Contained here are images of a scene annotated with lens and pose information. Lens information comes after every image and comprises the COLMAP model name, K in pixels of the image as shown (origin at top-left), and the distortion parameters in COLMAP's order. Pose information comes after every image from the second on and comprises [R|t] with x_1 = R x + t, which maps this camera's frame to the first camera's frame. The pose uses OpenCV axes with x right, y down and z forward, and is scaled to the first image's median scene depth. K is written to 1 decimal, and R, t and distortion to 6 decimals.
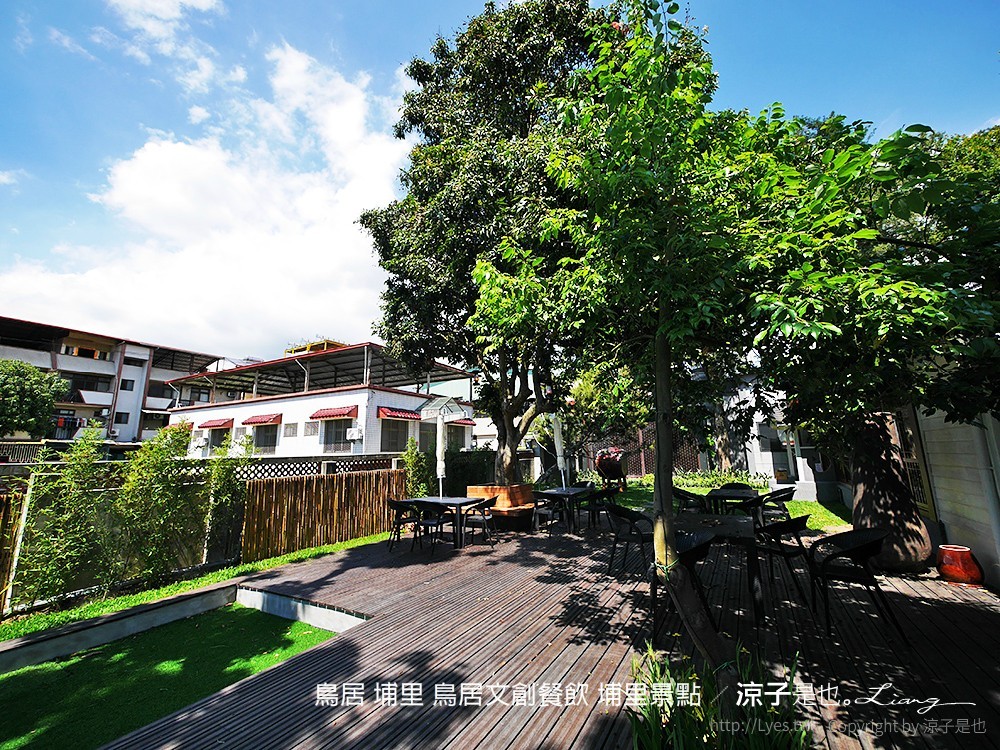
lens RADIAL K [[406.5, 0, 500.0], [0, 406.5, 375.0], [0, 0, 1]] dist [0.000640, -0.000055]
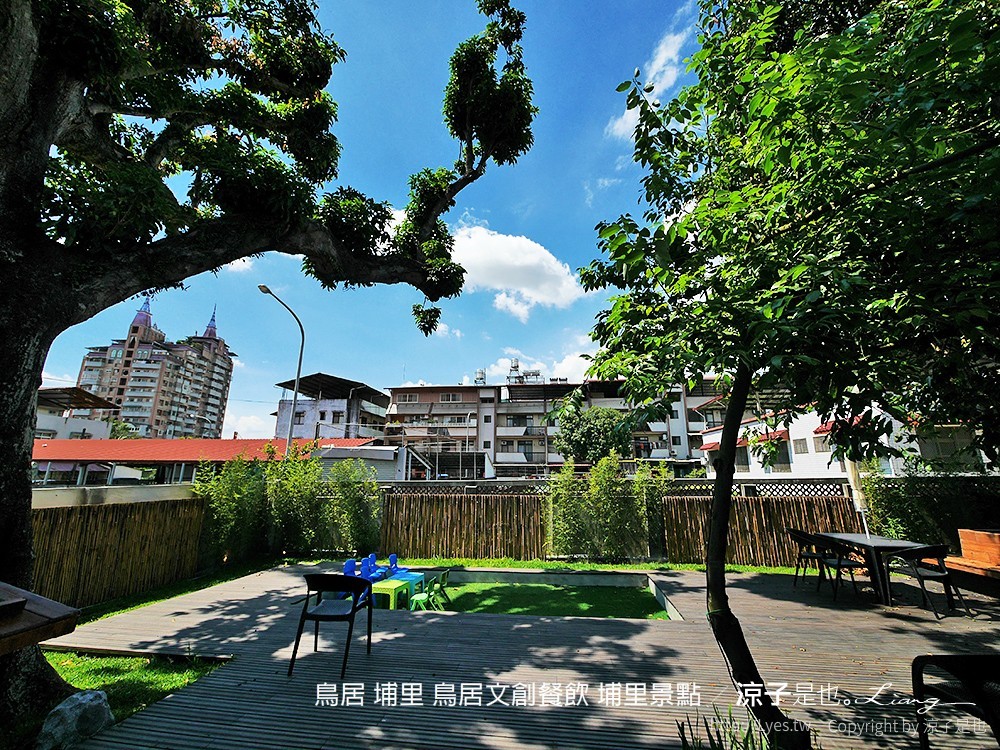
lens RADIAL K [[423.8, 0, 500.0], [0, 423.8, 375.0], [0, 0, 1]] dist [0.001279, 0.000172]
pose [[0.371312, -0.188764, -0.909118, 0.430500], [0.162756, 0.977189, -0.136424, -0.009523], [0.914133, -0.097308, 0.393564, 0.059441]]
